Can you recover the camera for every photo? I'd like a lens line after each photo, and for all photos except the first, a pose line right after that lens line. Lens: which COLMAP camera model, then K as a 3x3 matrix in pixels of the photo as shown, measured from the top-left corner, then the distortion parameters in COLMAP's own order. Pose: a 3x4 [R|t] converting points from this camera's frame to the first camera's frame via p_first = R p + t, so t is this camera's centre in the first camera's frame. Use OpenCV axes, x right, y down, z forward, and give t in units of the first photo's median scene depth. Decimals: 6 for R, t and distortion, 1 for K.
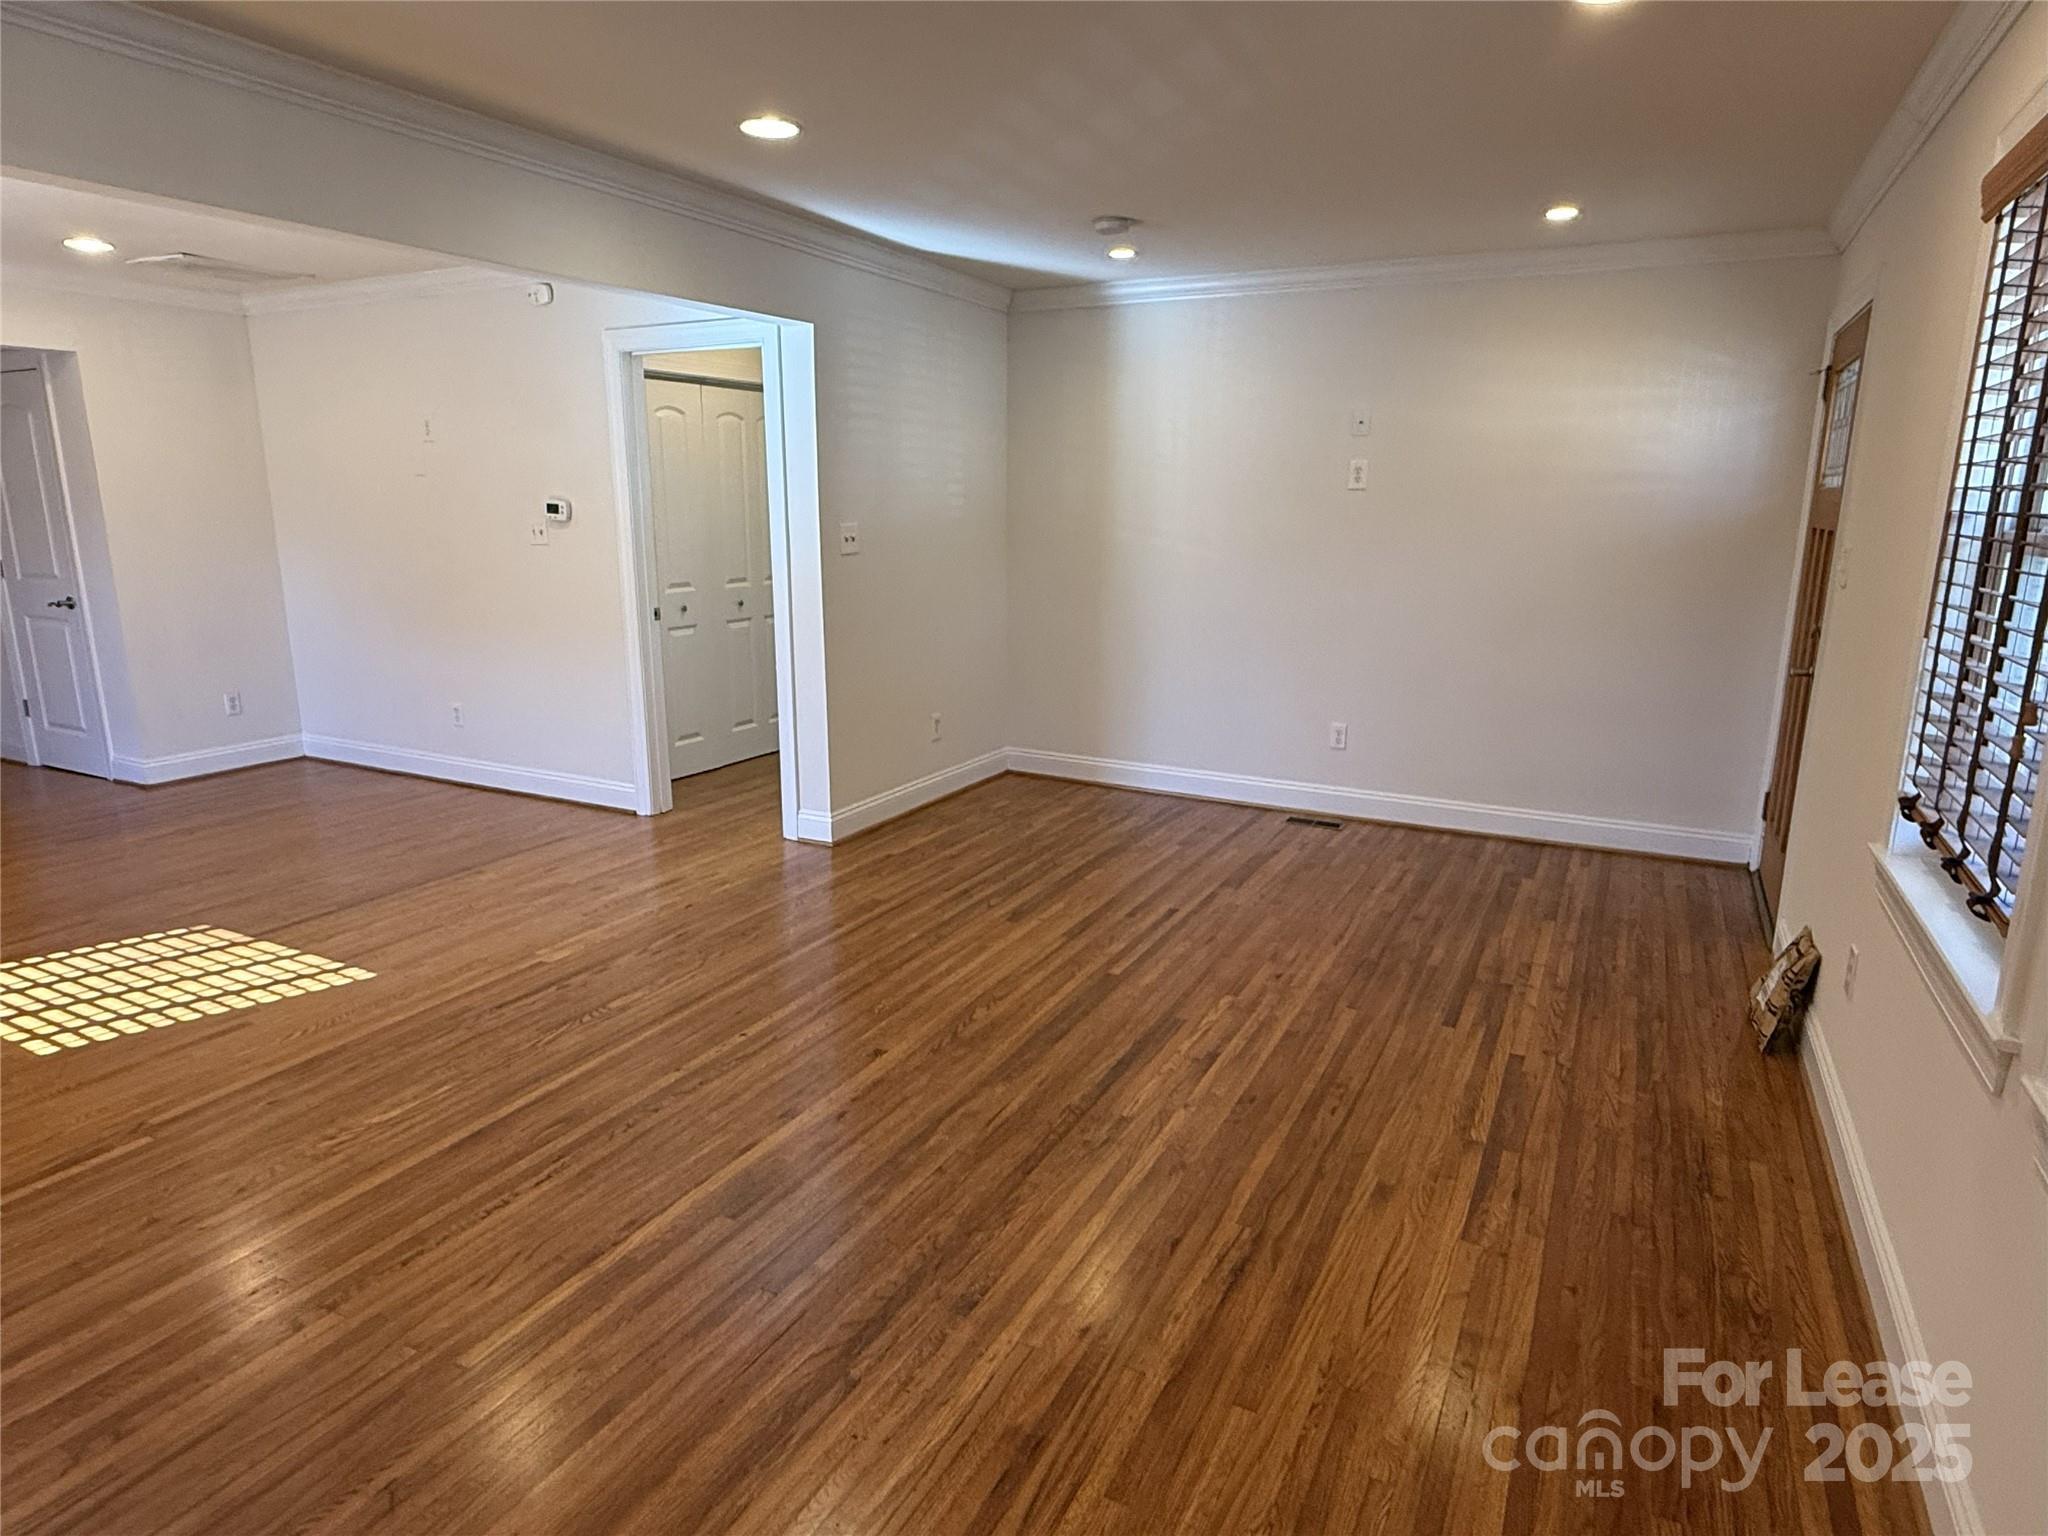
lens RADIAL K [[1188.7, 0, 1024.0], [0, 1188.7, 768.0], [0, 0, 1]] dist [-0.002990, 0.001128]
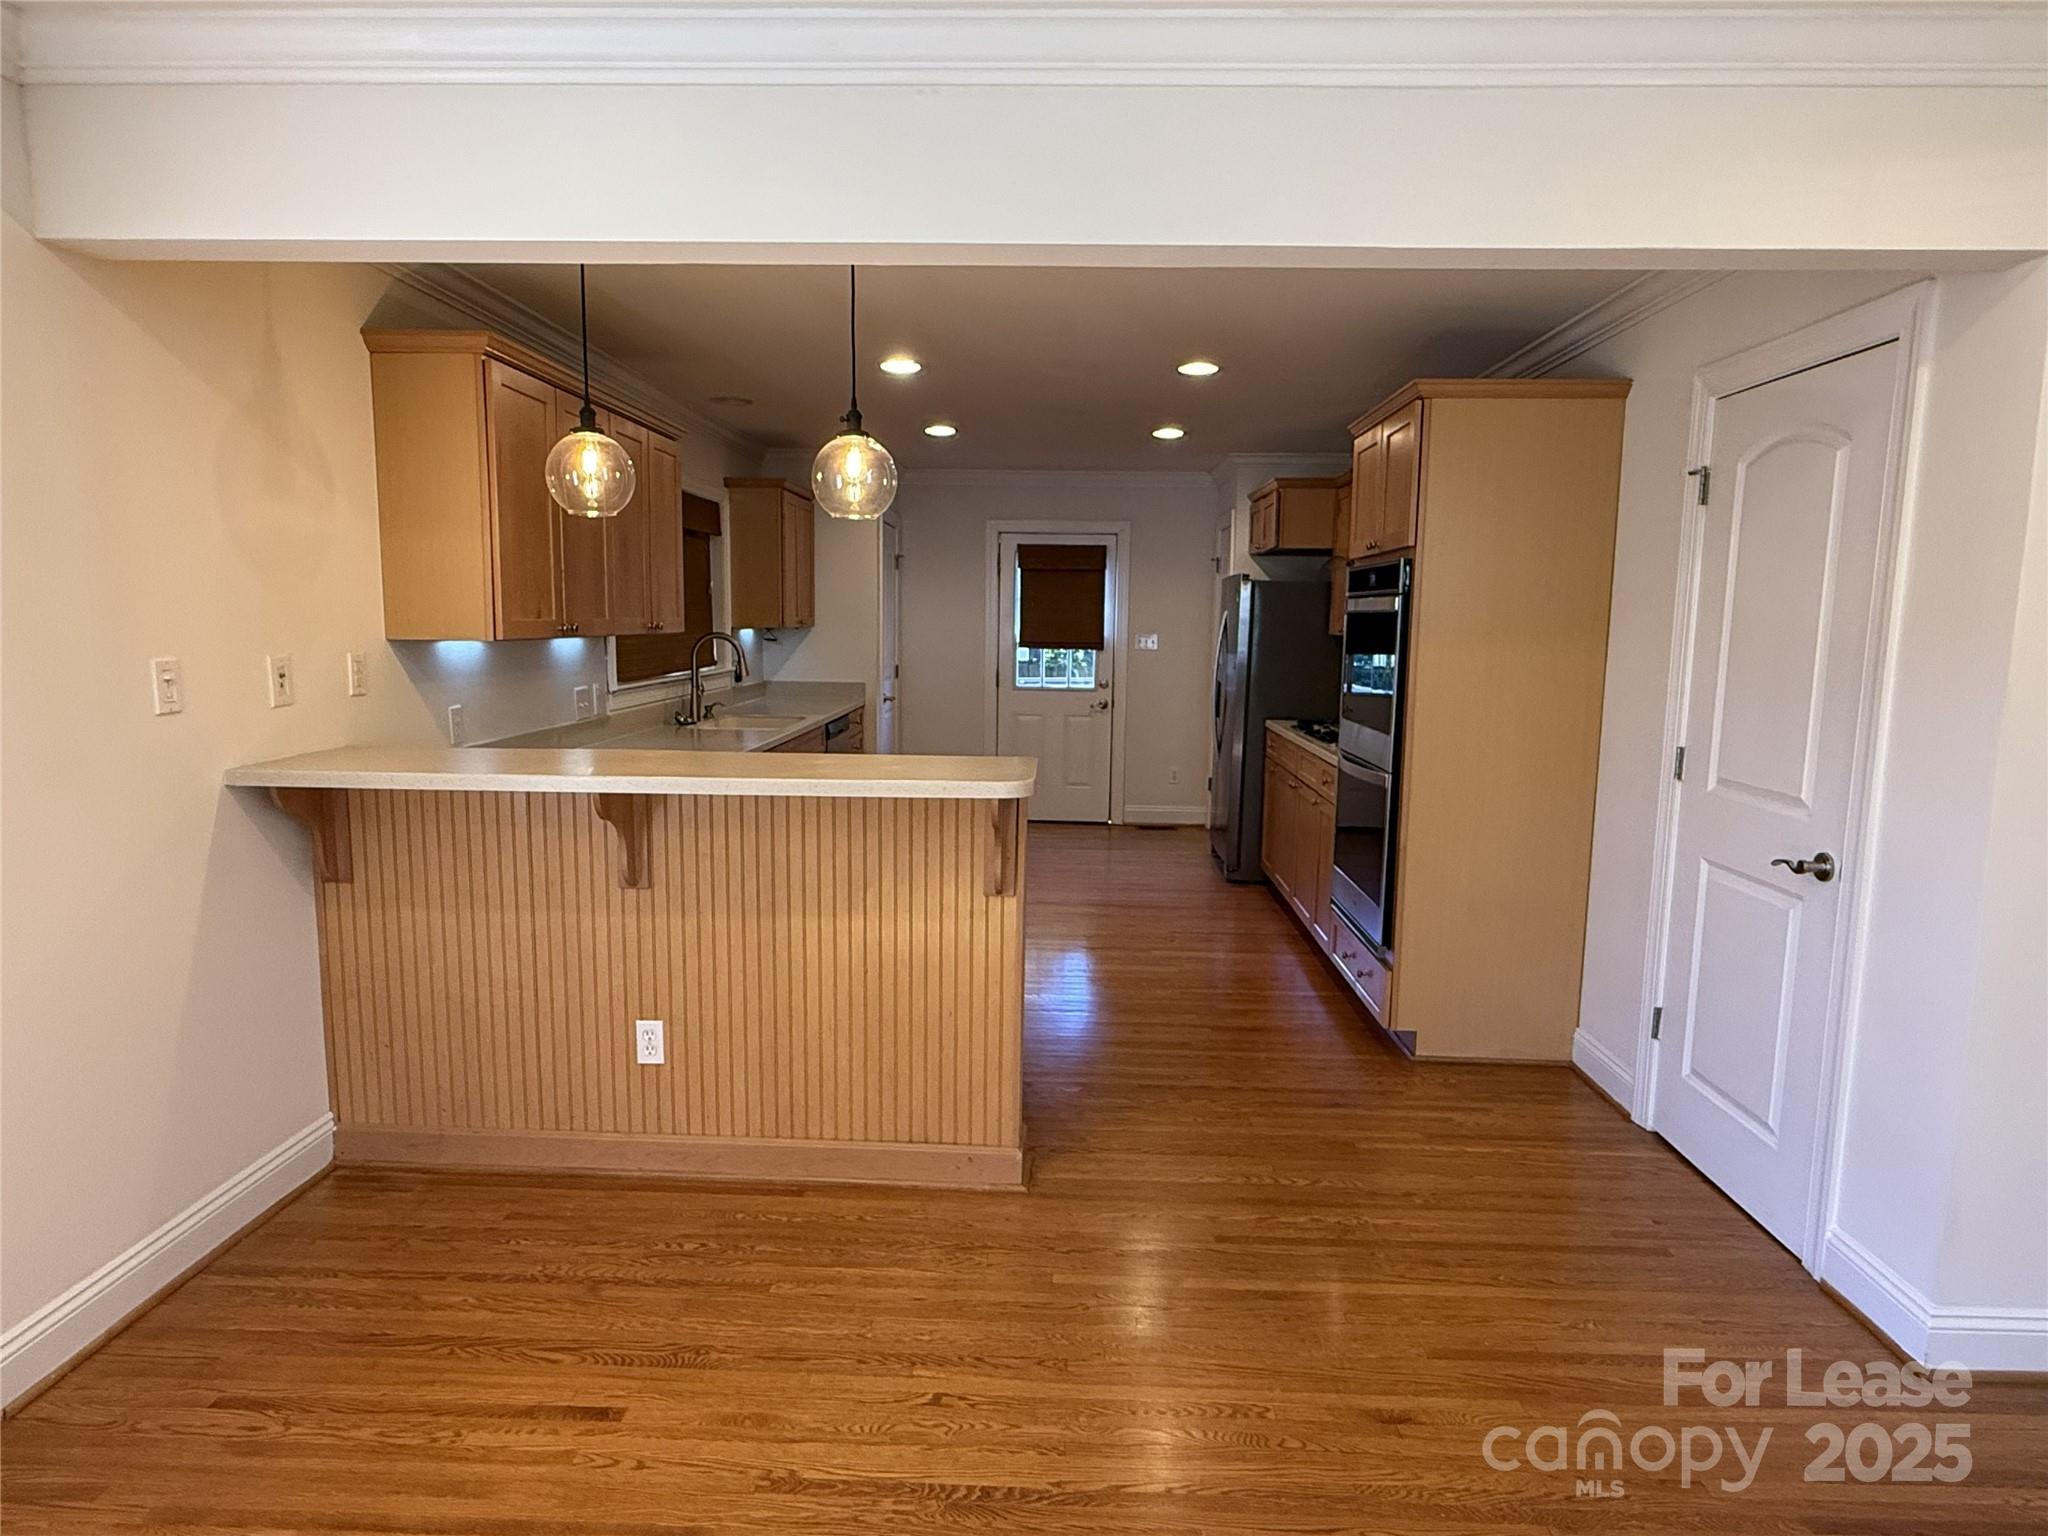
lens RADIAL K [[1182.6, 0, 1024.0], [0, 1182.6, 774.7], [0, 0, 1]] dist [0.000092, -0.000345]
pose [[0.433738, 0.123039, -0.892599, -0.864121], [-0.211020, 0.976954, 0.032126, -0.197410], [0.875981, 0.174422, 0.449705, 0.849455]]
